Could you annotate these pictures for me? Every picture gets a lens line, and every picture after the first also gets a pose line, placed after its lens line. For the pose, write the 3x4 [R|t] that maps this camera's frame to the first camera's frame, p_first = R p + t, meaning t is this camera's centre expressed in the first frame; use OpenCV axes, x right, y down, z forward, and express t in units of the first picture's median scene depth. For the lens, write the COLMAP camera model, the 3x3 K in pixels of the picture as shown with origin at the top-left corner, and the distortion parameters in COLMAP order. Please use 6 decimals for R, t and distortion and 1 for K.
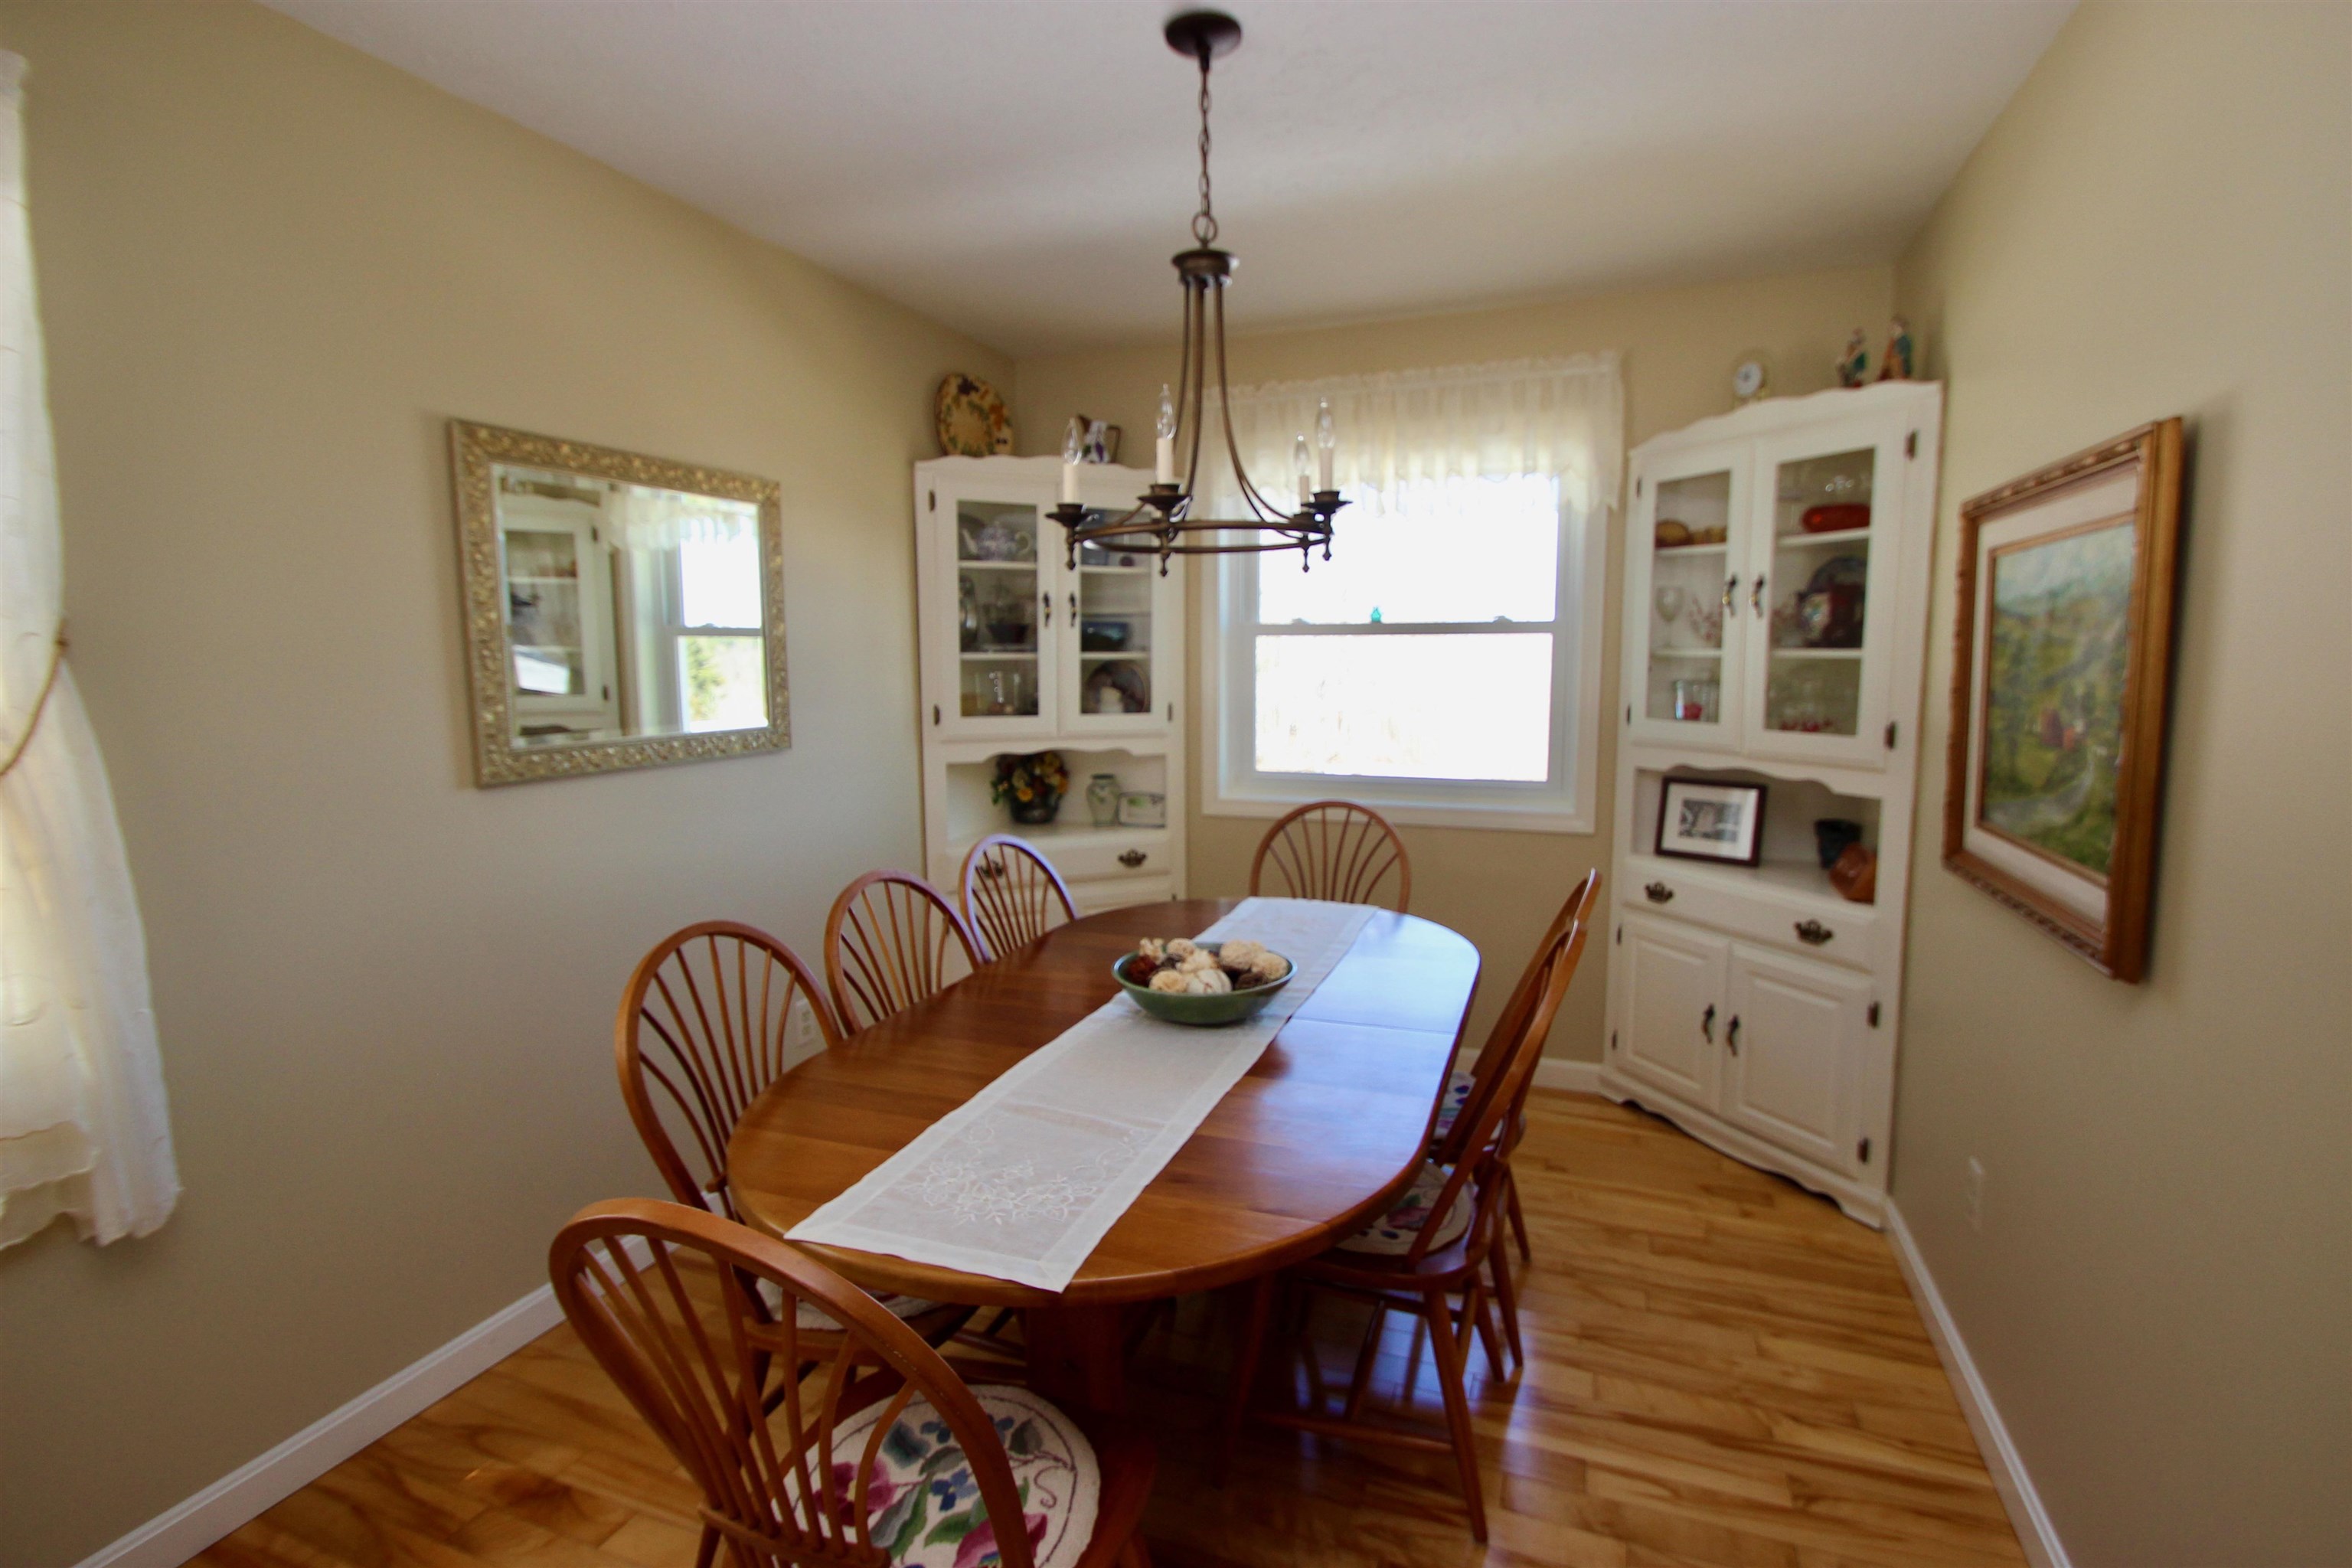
lens RADIAL K [[1111.1, 0, 1181.3], [0, 1111.1, 783.3], [0, 0, 1]] dist [0.006320, -0.009973]
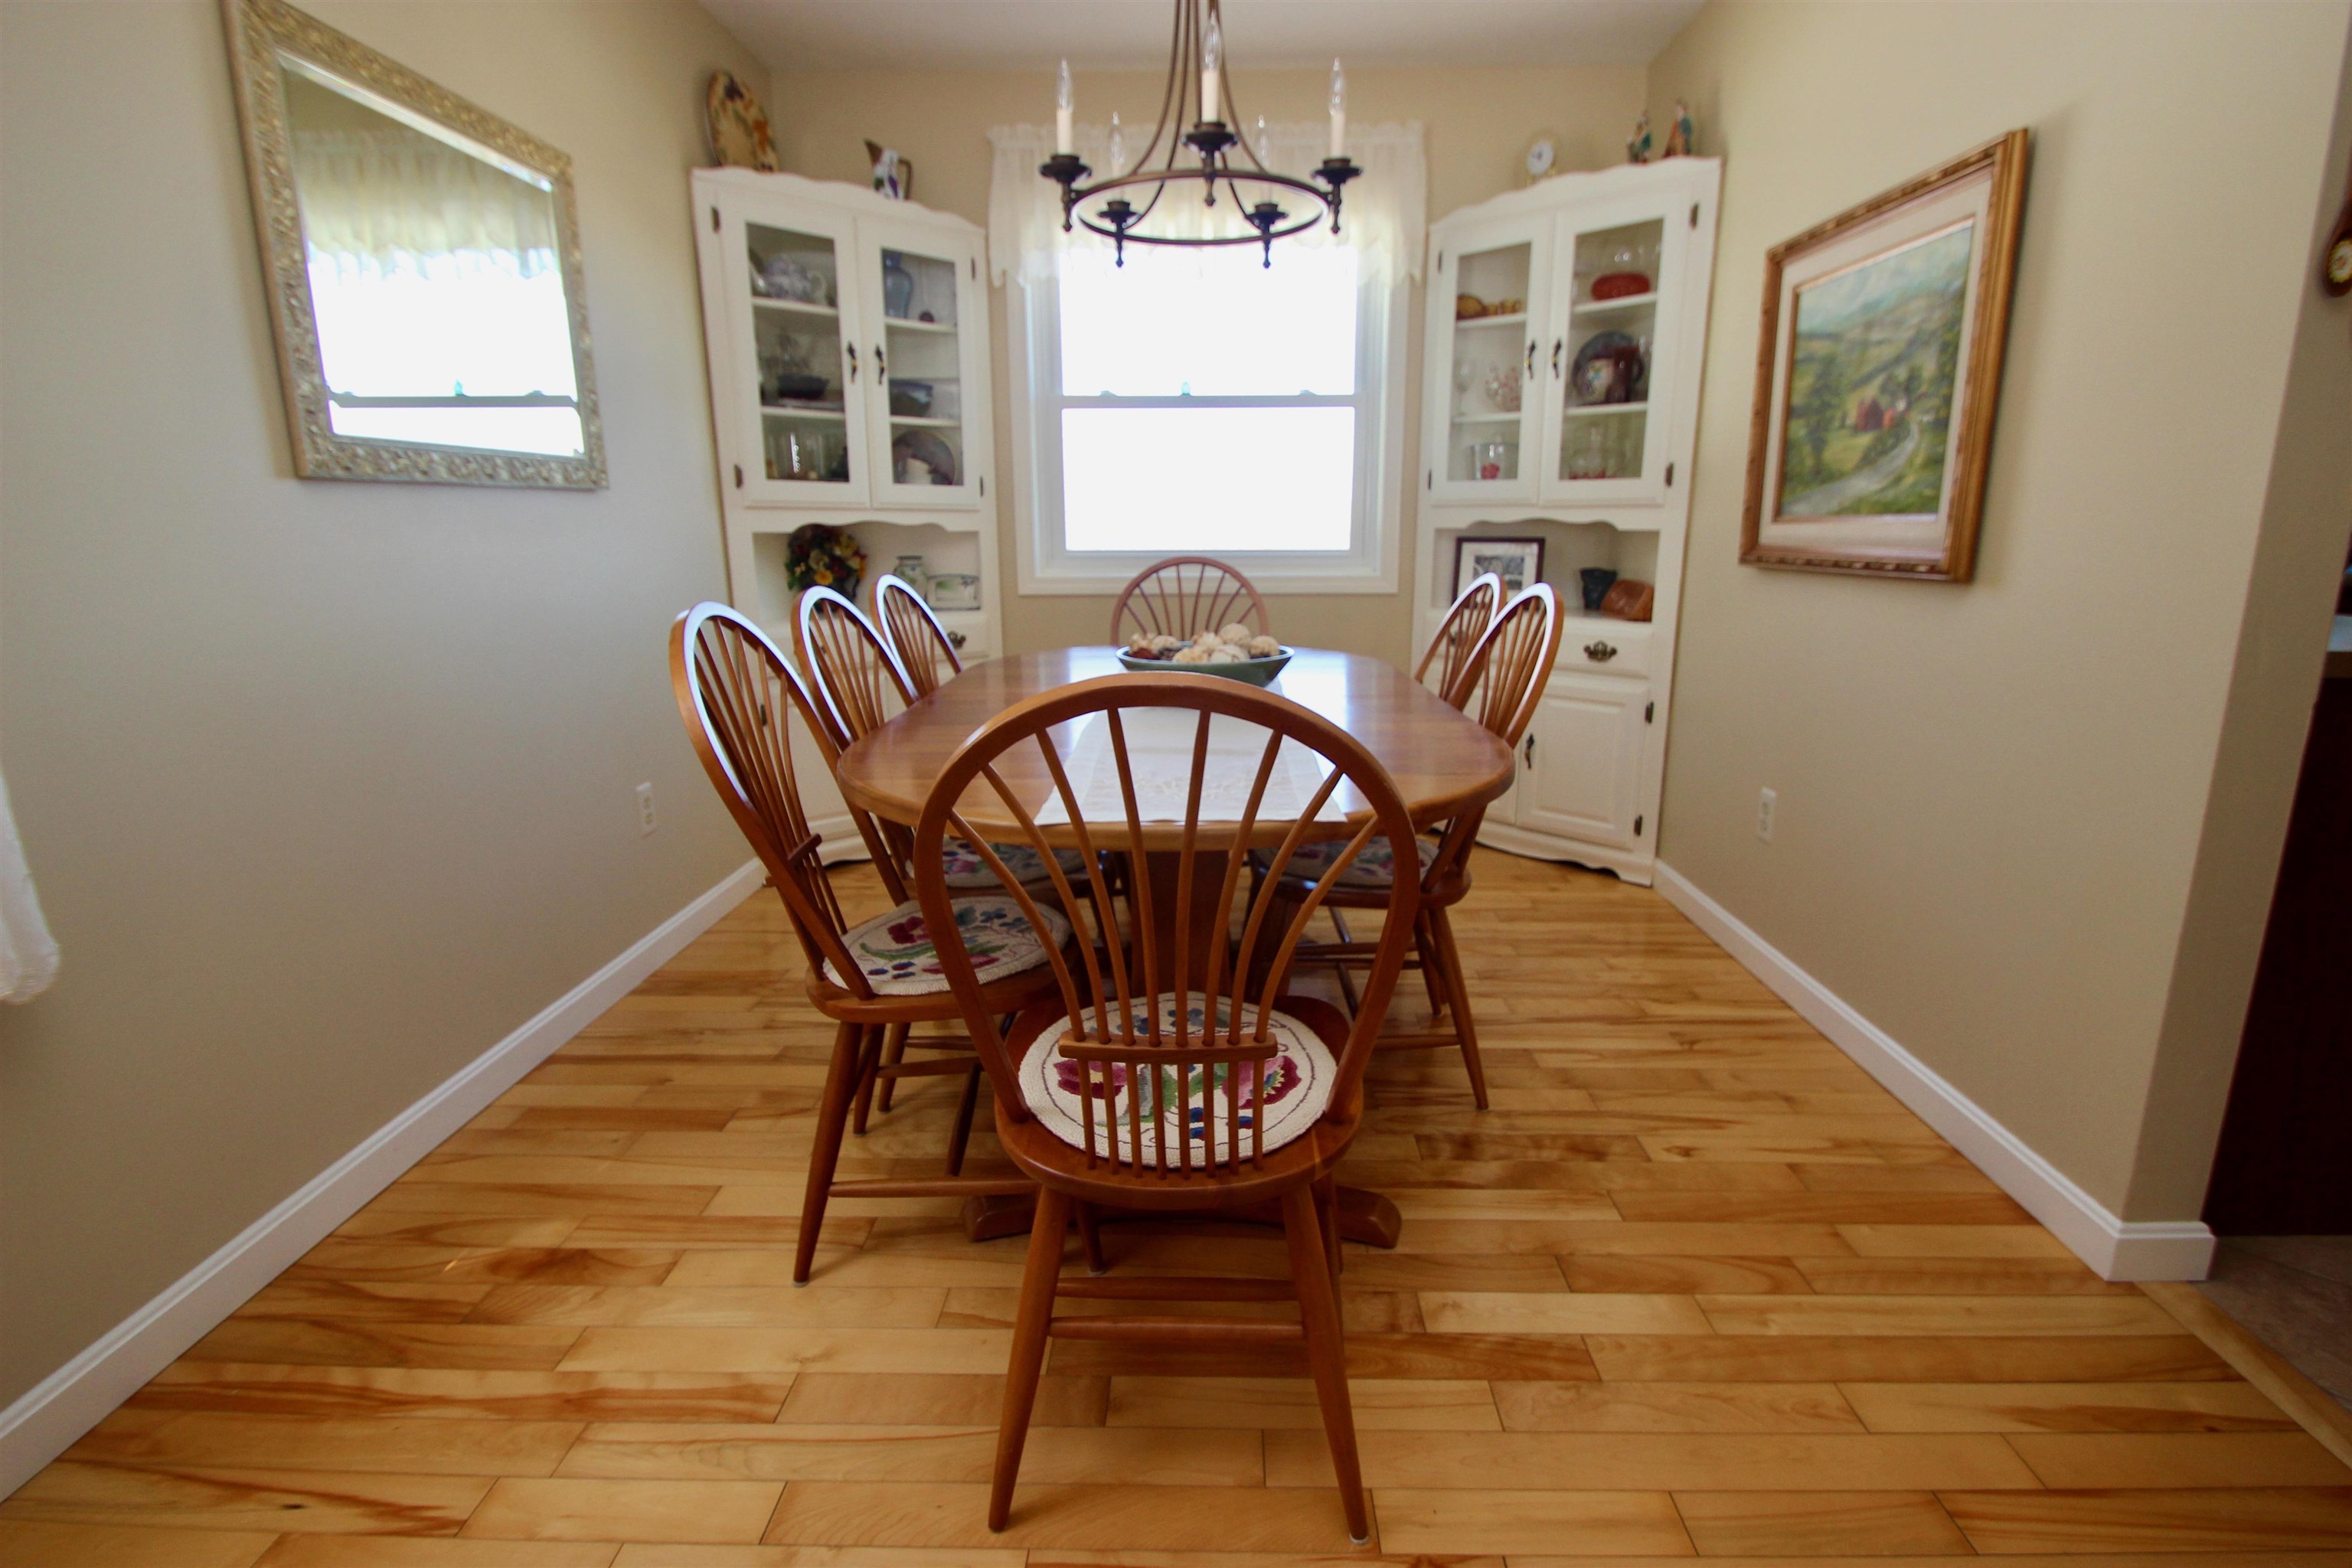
lens RADIAL K [[1111.1, 0, 1219.0], [0, 1111.1, 778.4], [0, 0, 1]] dist [0.006320, -0.009973]
pose [[0.940292, -0.077533, 0.331421, -0.215432], [0.037554, 0.991398, 0.125381, 0.102333], [-0.338291, -0.105449, 0.935115, 0.012733]]
